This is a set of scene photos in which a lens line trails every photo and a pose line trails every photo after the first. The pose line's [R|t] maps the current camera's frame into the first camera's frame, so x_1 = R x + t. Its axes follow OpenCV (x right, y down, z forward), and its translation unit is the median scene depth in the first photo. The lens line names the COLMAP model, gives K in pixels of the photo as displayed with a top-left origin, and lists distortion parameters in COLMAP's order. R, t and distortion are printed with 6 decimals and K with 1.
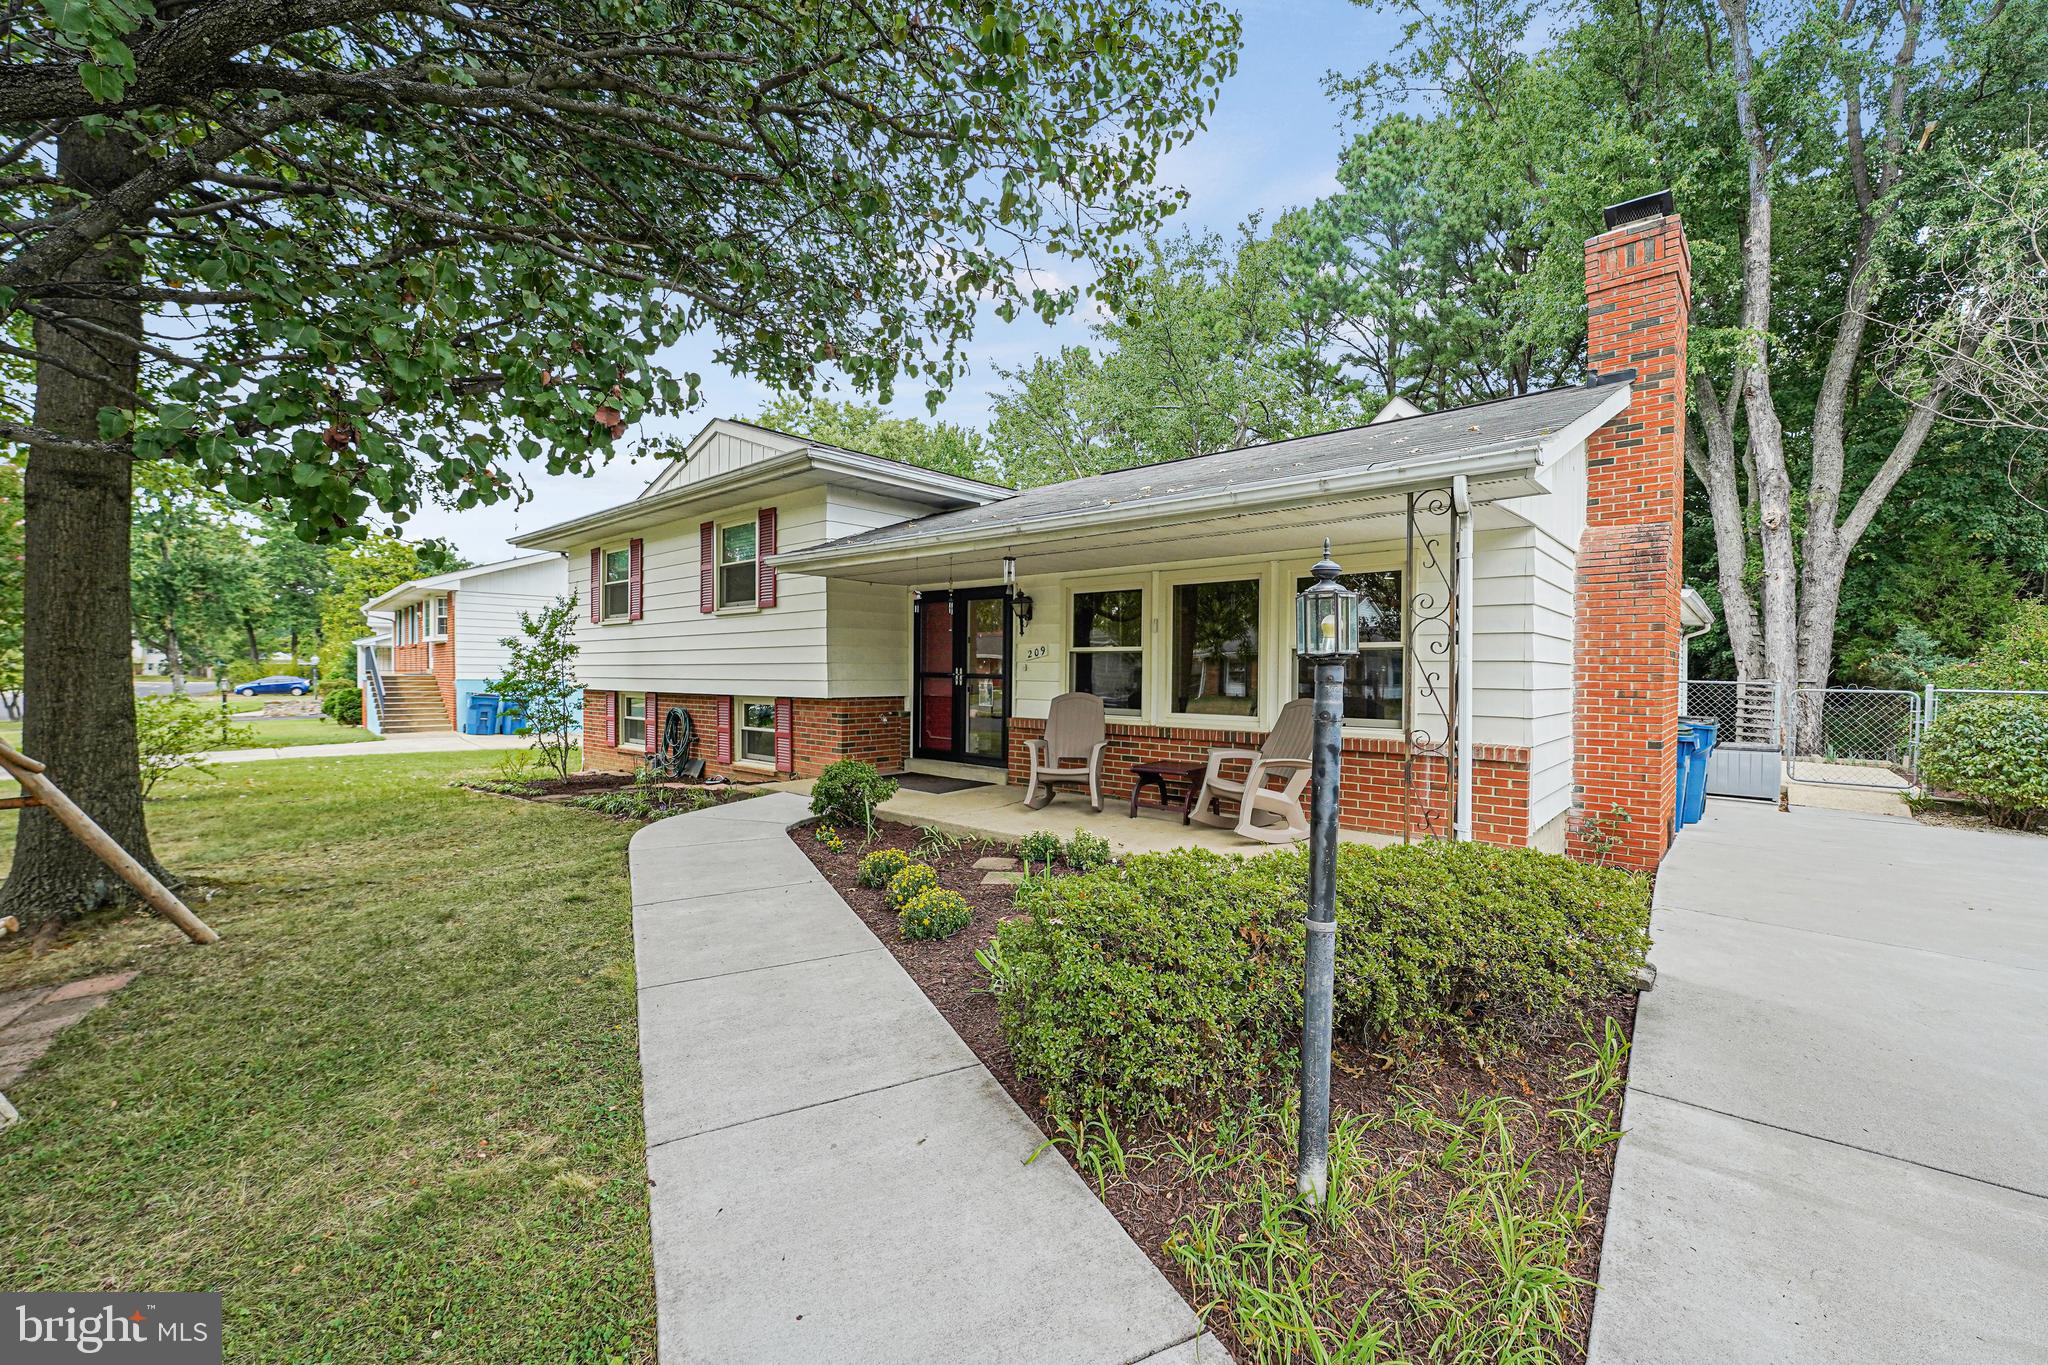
lens RADIAL K [[825.6, 0, 1028.9], [0, 825.6, 685.0], [0, 0, 1]] dist [0.004502, 0.000323]
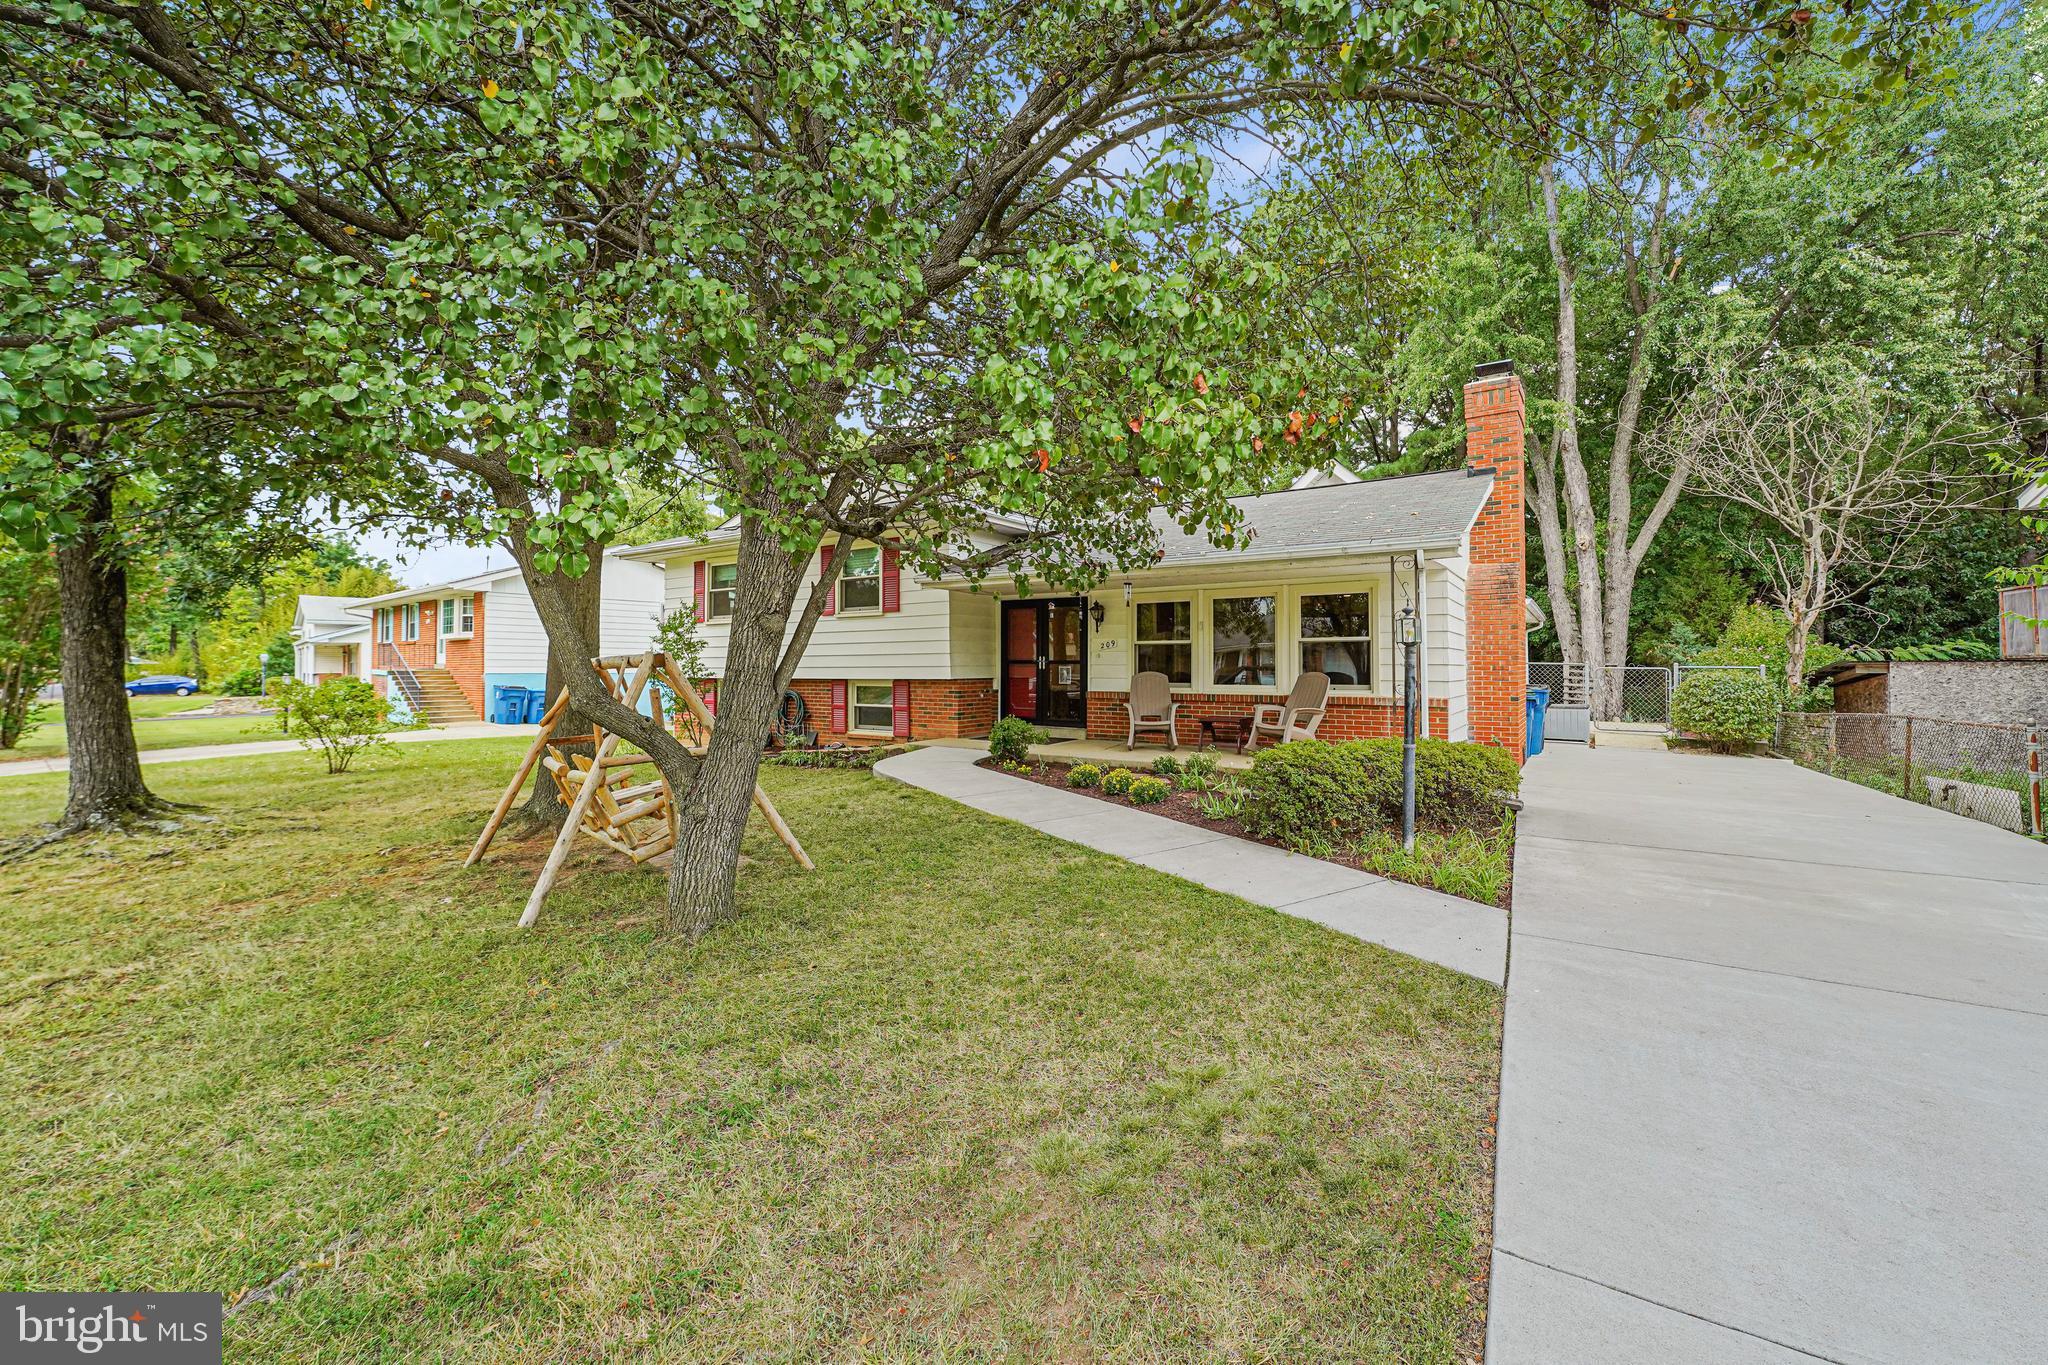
lens RADIAL K [[795.9, 0, 1042.6], [0, 795.9, 648.4], [0, 0, 1]] dist [0.013264, 0.000357]
pose [[0.991761, -0.005349, 0.127993, -0.135304], [0.010038, 0.999301, -0.036022, 0.007196], [-0.127711, 0.037010, 0.991121, -0.164763]]
